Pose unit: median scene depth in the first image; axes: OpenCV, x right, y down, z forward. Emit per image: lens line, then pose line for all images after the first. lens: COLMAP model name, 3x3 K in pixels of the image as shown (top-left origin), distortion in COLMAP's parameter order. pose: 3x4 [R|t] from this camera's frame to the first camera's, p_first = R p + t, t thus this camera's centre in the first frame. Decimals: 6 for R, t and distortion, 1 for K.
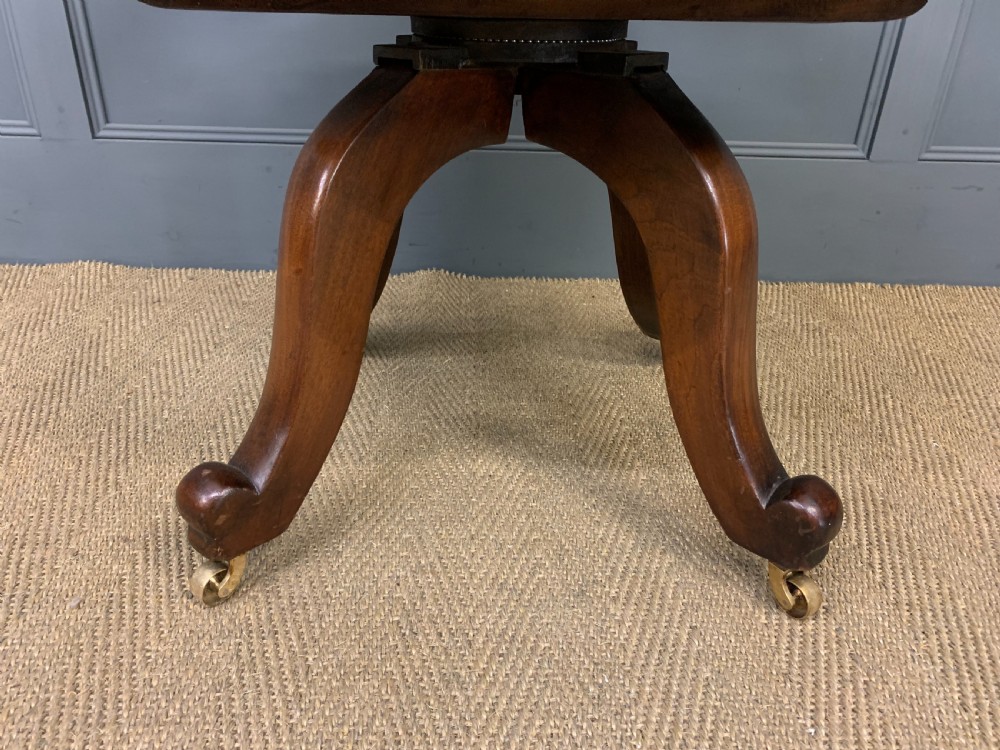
lens RADIAL K [[770.5, 0, 487.3], [0, 770.5, 383.4], [0, 0, 1]] dist [0.025397, -0.015243]
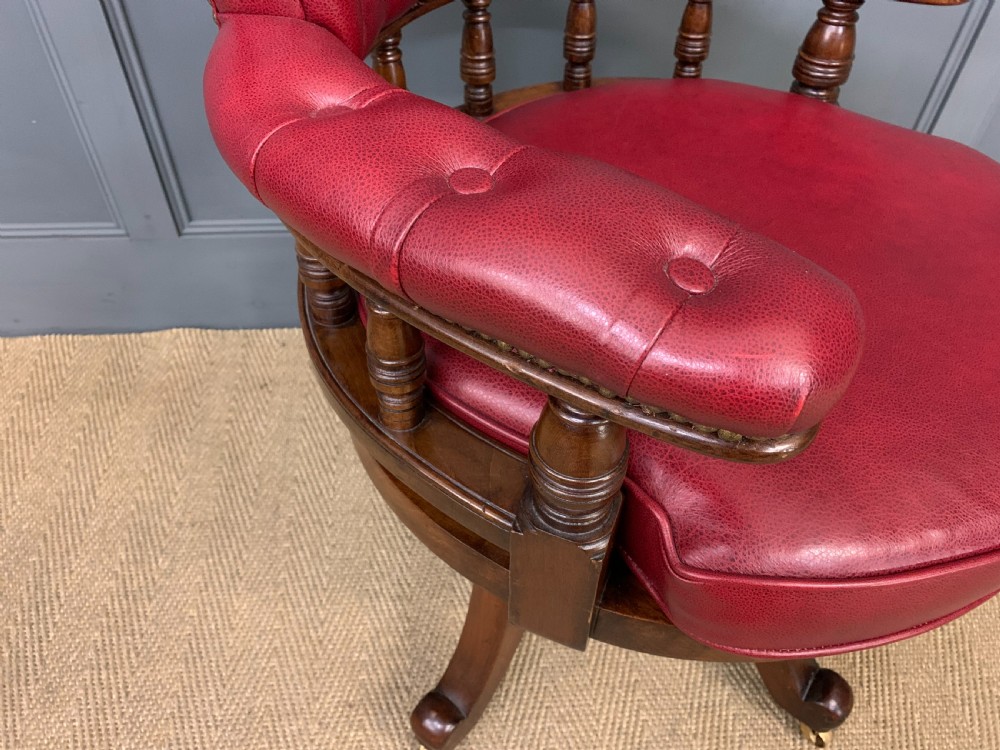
lens RADIAL K [[770.5, 0, 499.5], [0, 770.5, 374.3], [0, 0, 1]] dist [0.025397, -0.015243]
pose [[0.997352, -0.050307, 0.052526, -0.236992], [0.030275, 0.943812, 0.329093, -0.821007], [-0.066130, -0.326631, 0.942835, -0.152433]]
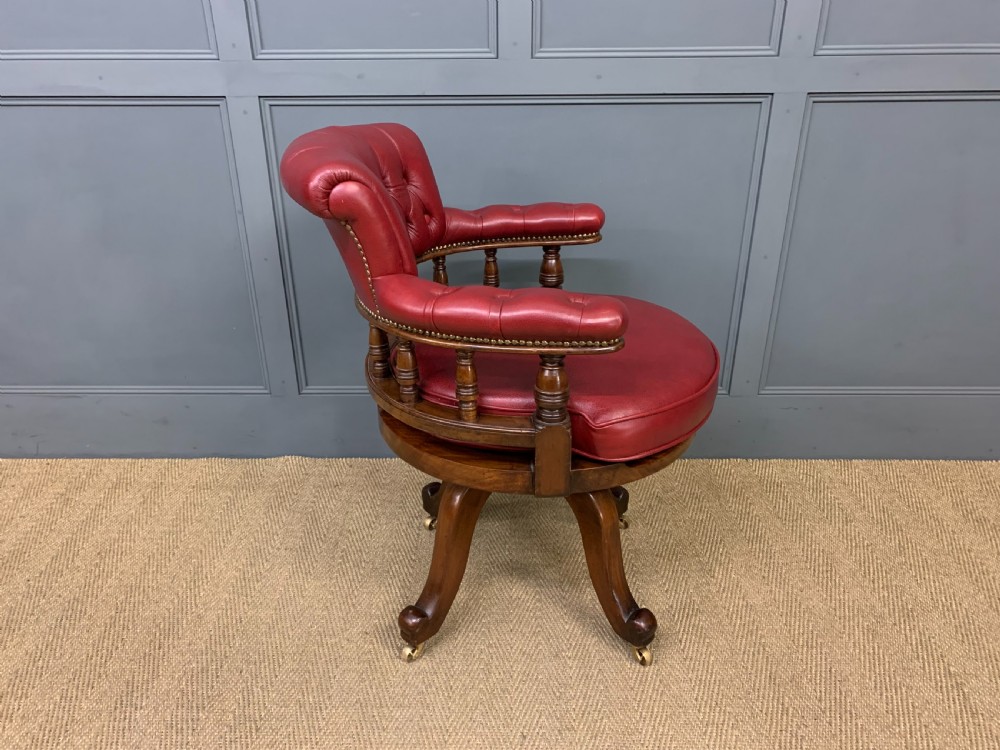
lens RADIAL K [[770.5, 0, 491.6], [0, 770.5, 374.7], [0, 0, 1]] dist [0.025397, -0.015243]
pose [[0.999124, -0.021376, -0.035989, 0.021930], [0.019998, 0.999069, -0.038235, -0.493221], [0.036773, 0.037482, 0.998620, -1.391503]]
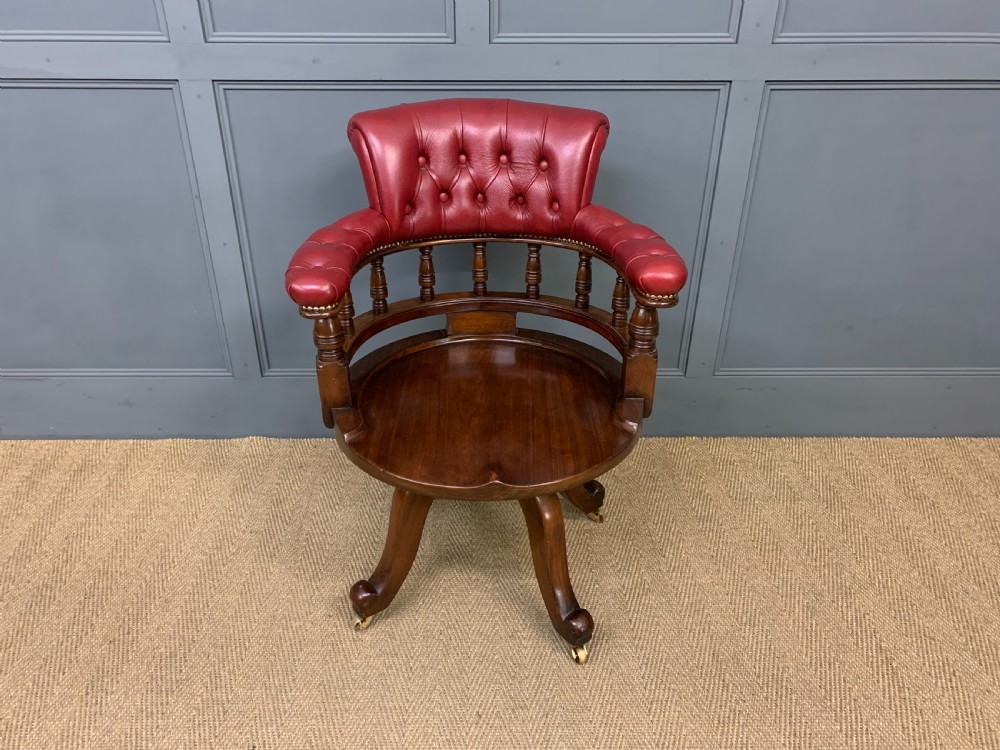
lens RADIAL K [[770.5, 0, 484.7], [0, 770.5, 379.9], [0, 0, 1]] dist [0.025397, -0.015243]
pose [[0.999679, -0.022388, -0.011877, 0.074345], [0.022772, 0.999190, 0.033176, -0.621367], [0.011125, -0.033436, 0.999379, -1.436569]]
